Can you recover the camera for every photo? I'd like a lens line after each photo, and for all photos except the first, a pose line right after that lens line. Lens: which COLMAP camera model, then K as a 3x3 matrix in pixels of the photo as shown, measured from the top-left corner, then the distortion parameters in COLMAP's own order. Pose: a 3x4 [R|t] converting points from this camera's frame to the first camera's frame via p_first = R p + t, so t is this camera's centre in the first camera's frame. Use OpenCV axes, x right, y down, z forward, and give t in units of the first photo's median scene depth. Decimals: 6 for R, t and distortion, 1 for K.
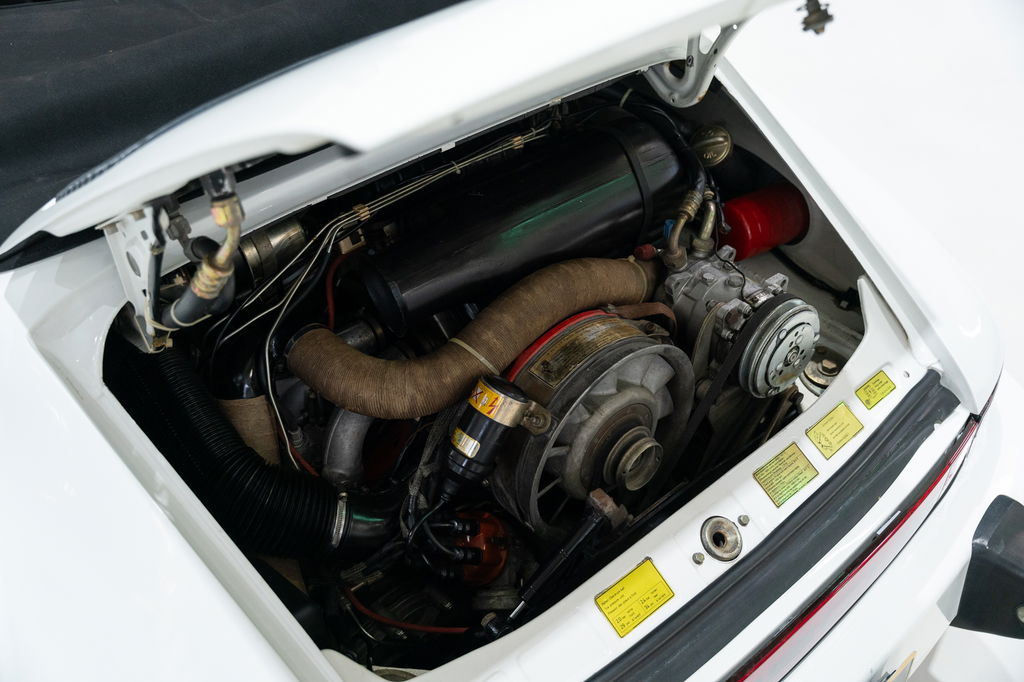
lens RADIAL K [[980.9, 0, 512.0], [0, 980.9, 341.0], [0, 0, 1]] dist [0.001875, 0.017275]
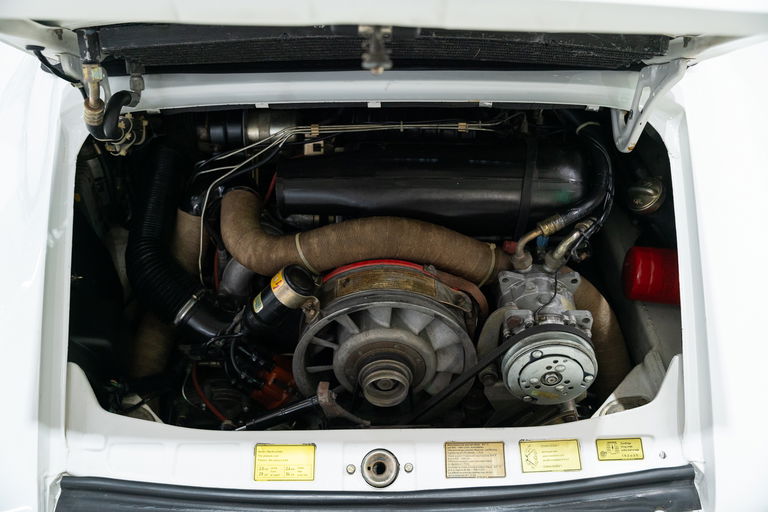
lens RADIAL K [[735.7, 0, 384.0], [0, 735.7, 256.0], [0, 0, 1]] dist [0.001875, 0.017275]
pose [[0.760479, 0.421401, -0.494058, 0.513249], [-0.418953, 0.899704, 0.122519, -0.138855], [0.496136, 0.113814, 0.860753, 0.167249]]
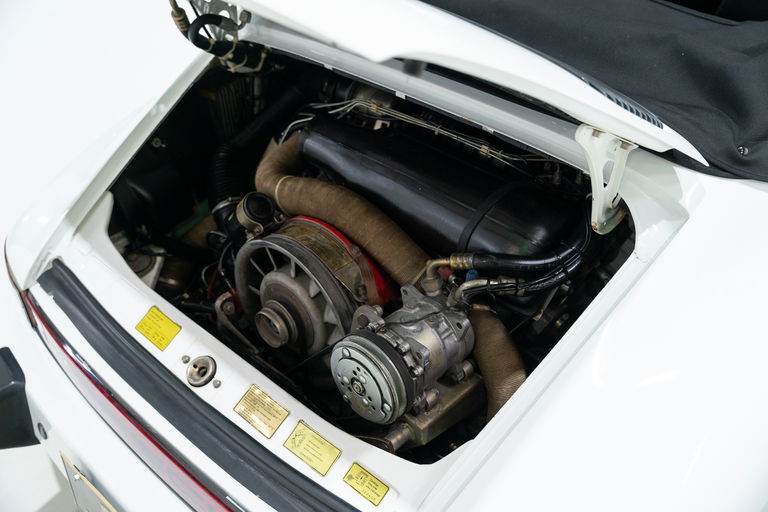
lens RADIAL K [[735.7, 0, 384.0], [0, 735.7, 256.0], [0, 0, 1]] dist [0.001875, 0.017275]
pose [[0.105870, 0.605401, -0.788848, 0.884023], [-0.637134, 0.650370, 0.413617, -0.459006], [0.763447, 0.458812, 0.454576, 0.594782]]
